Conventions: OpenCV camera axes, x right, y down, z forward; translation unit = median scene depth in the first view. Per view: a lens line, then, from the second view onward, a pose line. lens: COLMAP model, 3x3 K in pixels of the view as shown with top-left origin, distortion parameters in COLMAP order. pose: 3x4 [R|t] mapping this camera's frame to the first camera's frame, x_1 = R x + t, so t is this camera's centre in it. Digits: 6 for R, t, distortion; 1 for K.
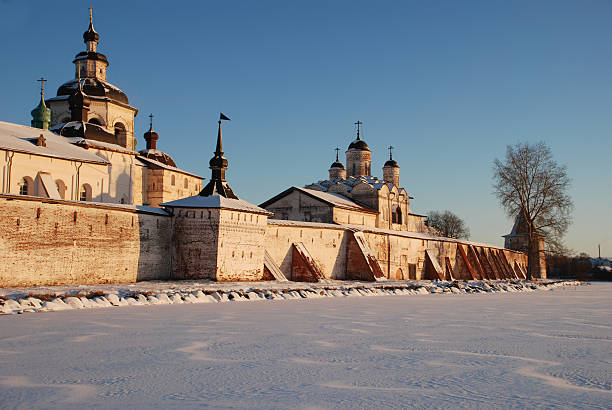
lens RADIAL K [[744.1, 0, 306.3], [0, 744.1, 216.7], [0, 0, 1]] dist [0.019071, 0.523092]
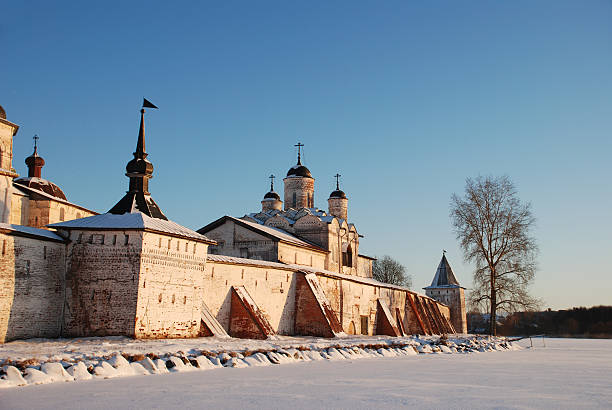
lens RADIAL K [[744.1, 0, 306.3], [0, 744.1, 216.7], [0, 0, 1]] dist [0.019071, 0.523092]
pose [[0.989178, 0.020828, 0.145232, -0.050304], [-0.010106, 0.997194, -0.074180, 0.018930], [-0.146369, 0.071909, 0.986613, 0.226577]]
